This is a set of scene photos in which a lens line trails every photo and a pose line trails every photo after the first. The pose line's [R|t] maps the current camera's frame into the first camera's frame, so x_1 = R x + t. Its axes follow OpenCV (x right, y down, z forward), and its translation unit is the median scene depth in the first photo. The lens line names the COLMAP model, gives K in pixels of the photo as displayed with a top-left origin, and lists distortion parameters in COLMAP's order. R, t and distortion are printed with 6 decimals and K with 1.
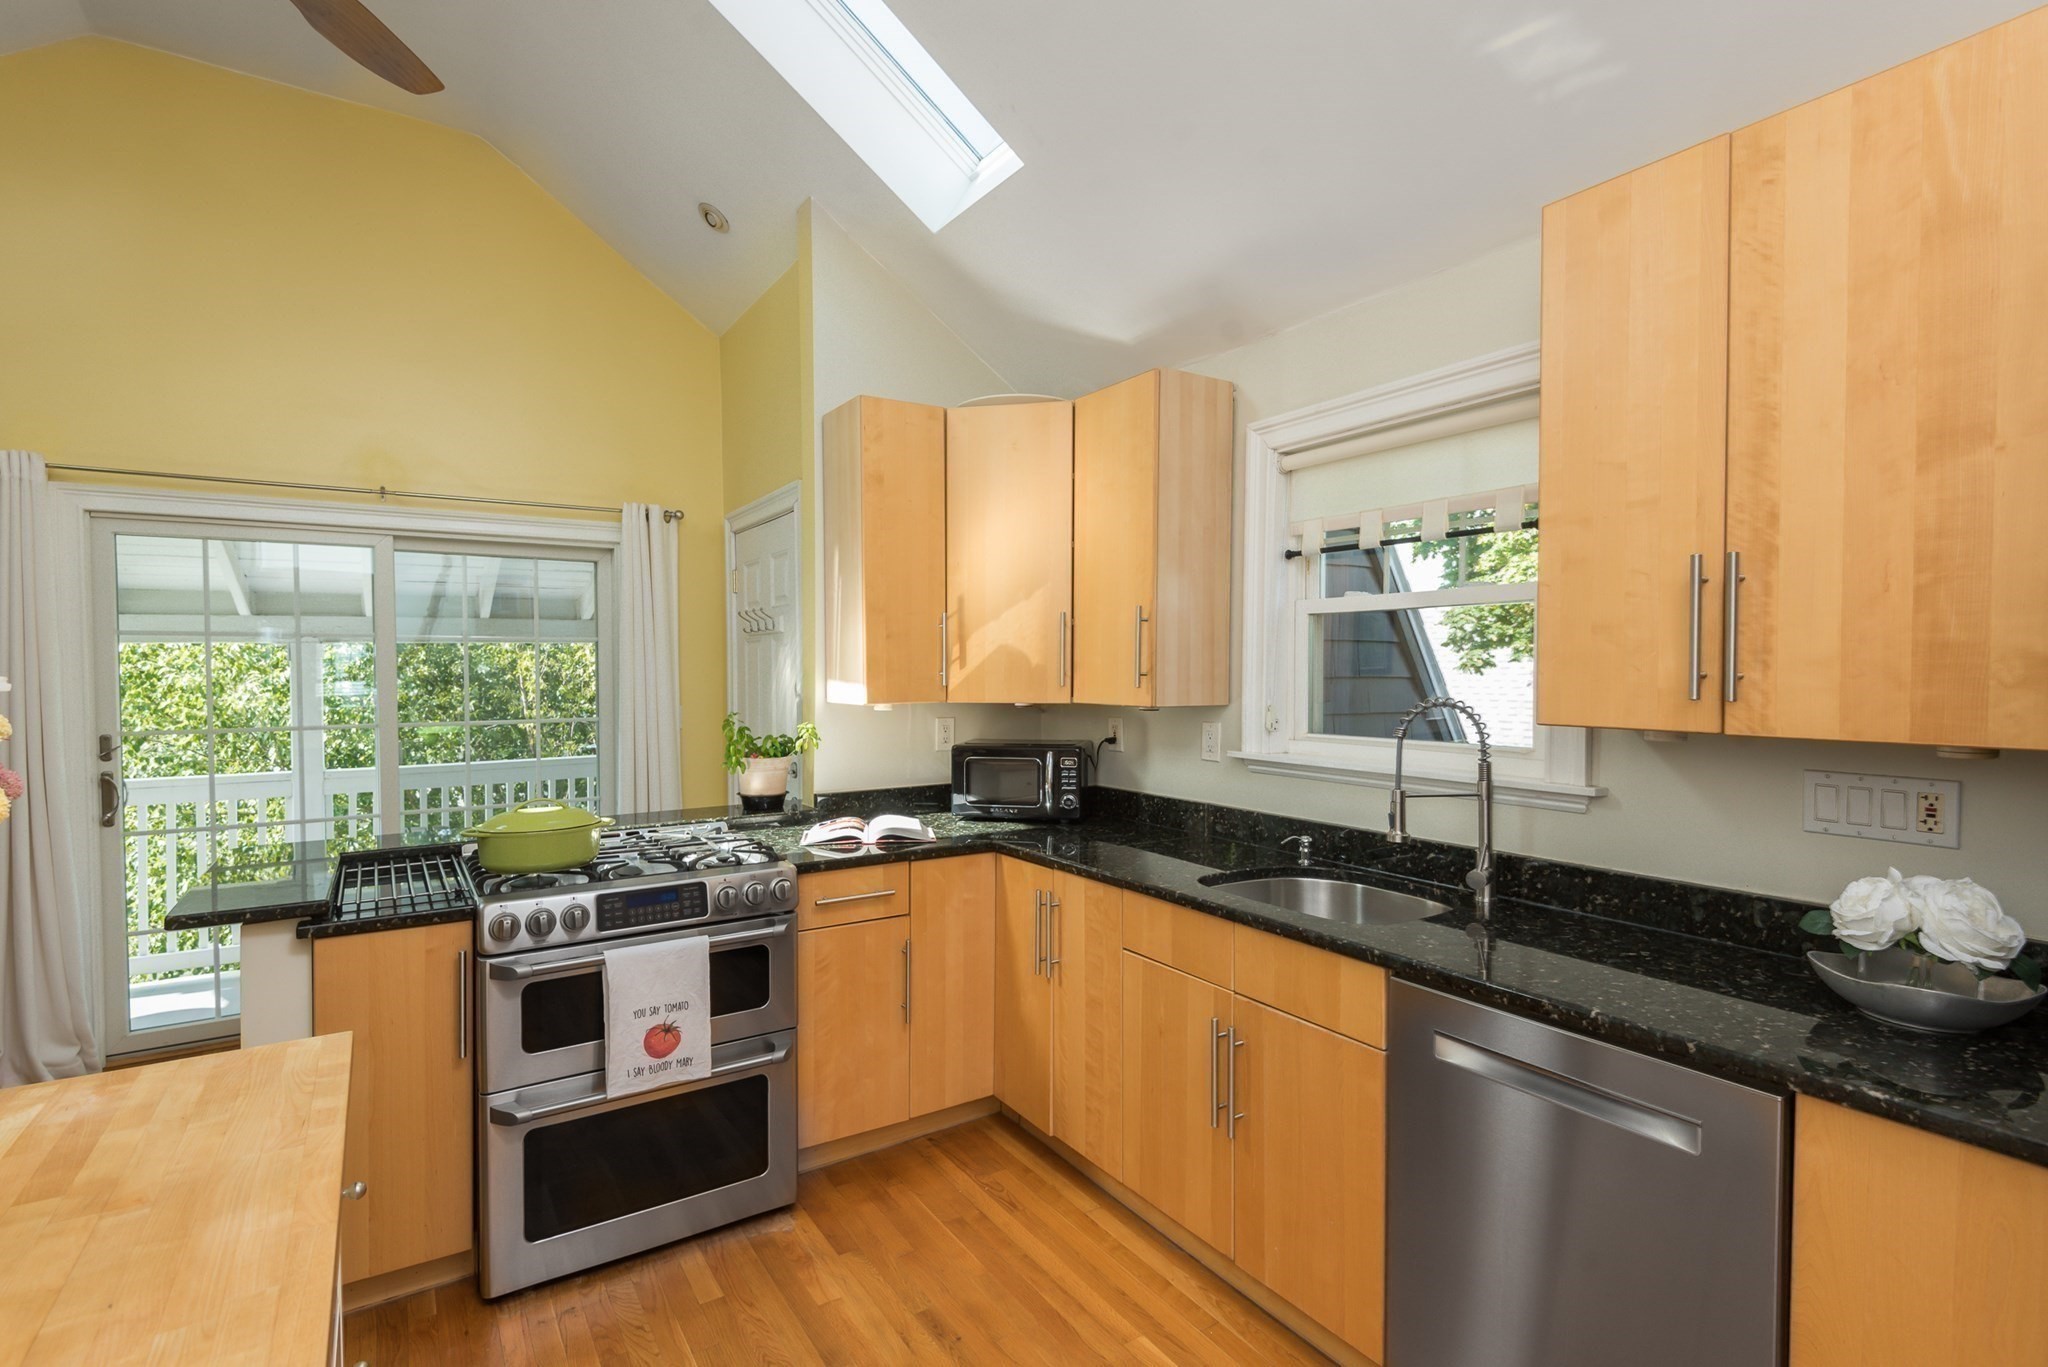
lens RADIAL K [[961.2, 0, 987.8], [0, 961.2, 694.5], [0, 0, 1]] dist [0.020077, -0.014931]
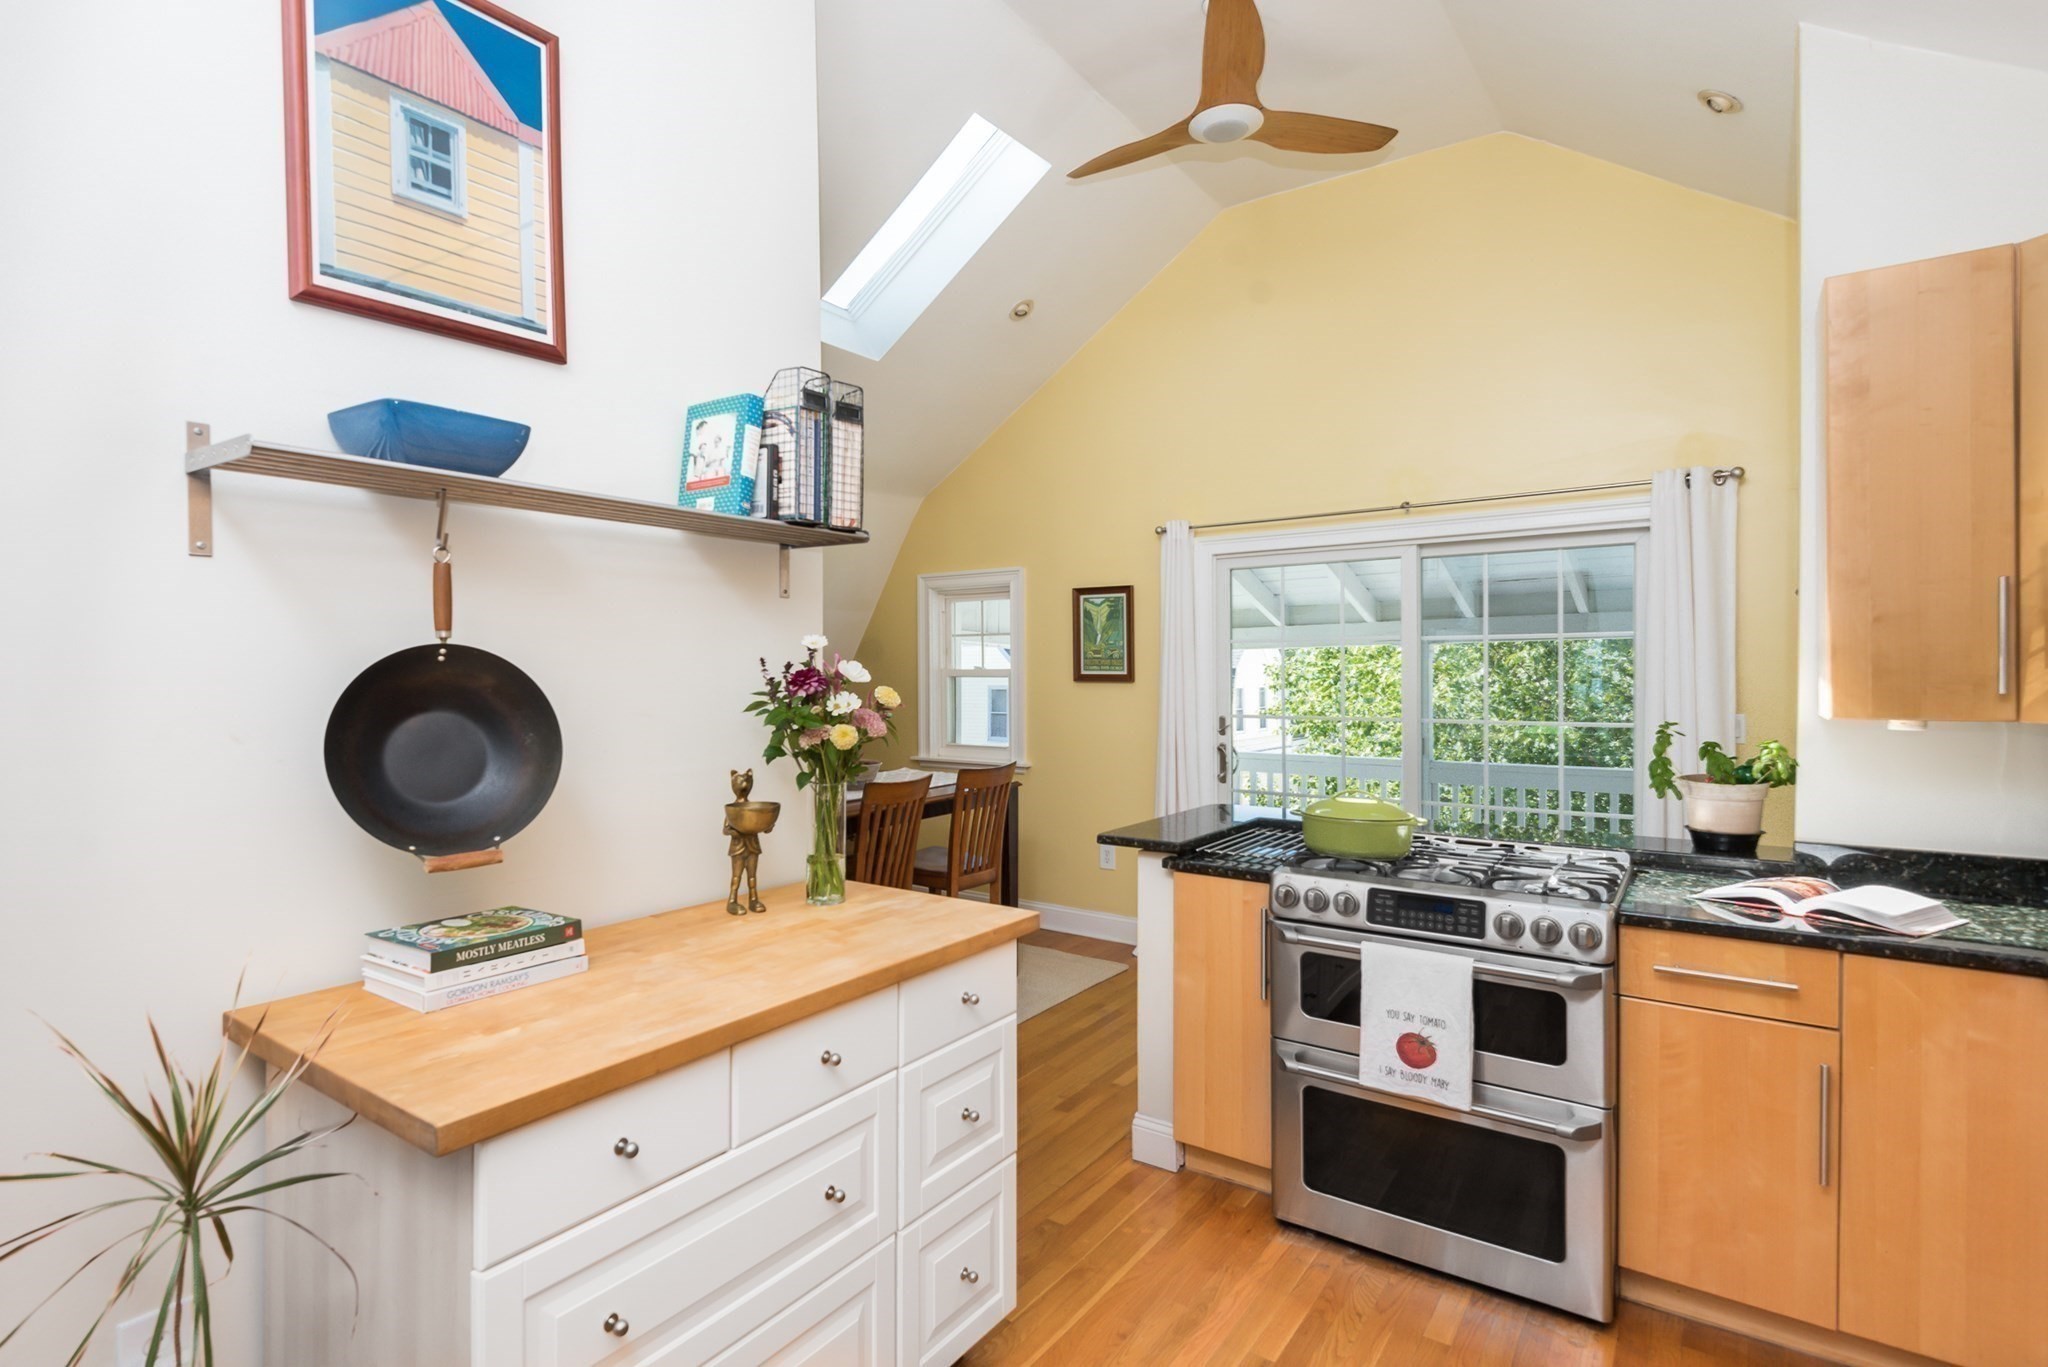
lens RADIAL K [[1030.6, 0, 948.8], [0, 1030.6, 681.5], [0, 0, 1]] dist [0.002271, -0.000658]
pose [[0.346974, 0.012288, -0.937794, 0.447186], [-0.024492, 0.999692, 0.004037, -0.005770], [0.937555, 0.021568, 0.347168, 0.180835]]
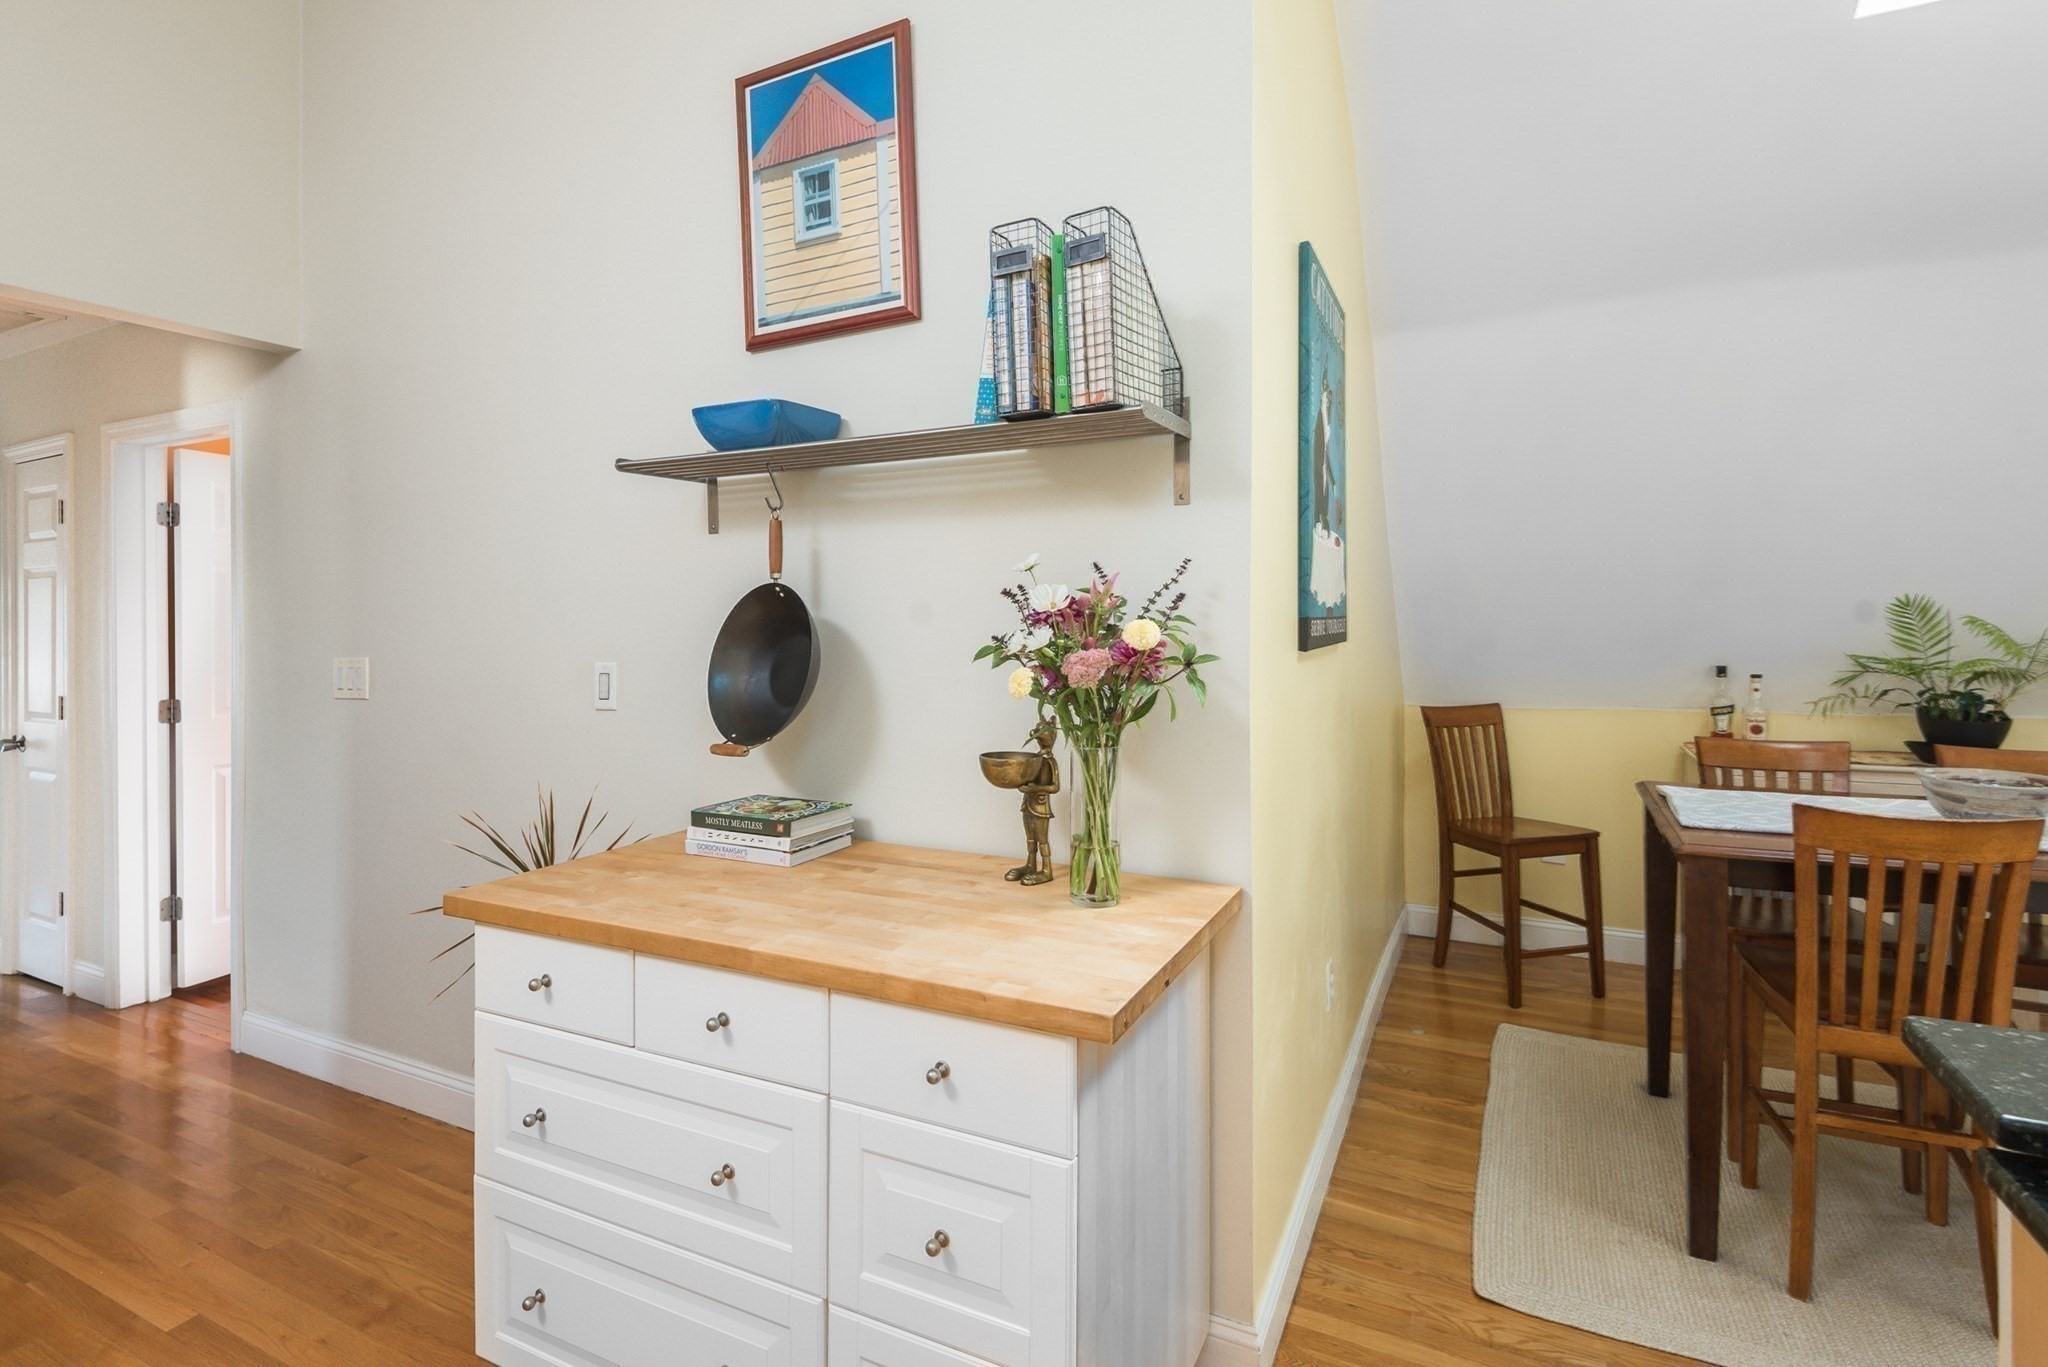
lens RADIAL K [[995.4, 0, 1036.3], [0, 995.4, 626.0], [0, 0, 1]] dist [0.030325, -0.015048]
pose [[-0.859654, 0.009519, -0.510787, -0.089902], [-0.006231, 0.999557, 0.029114, -0.009714], [0.510838, 0.028211, -0.859214, 0.986079]]
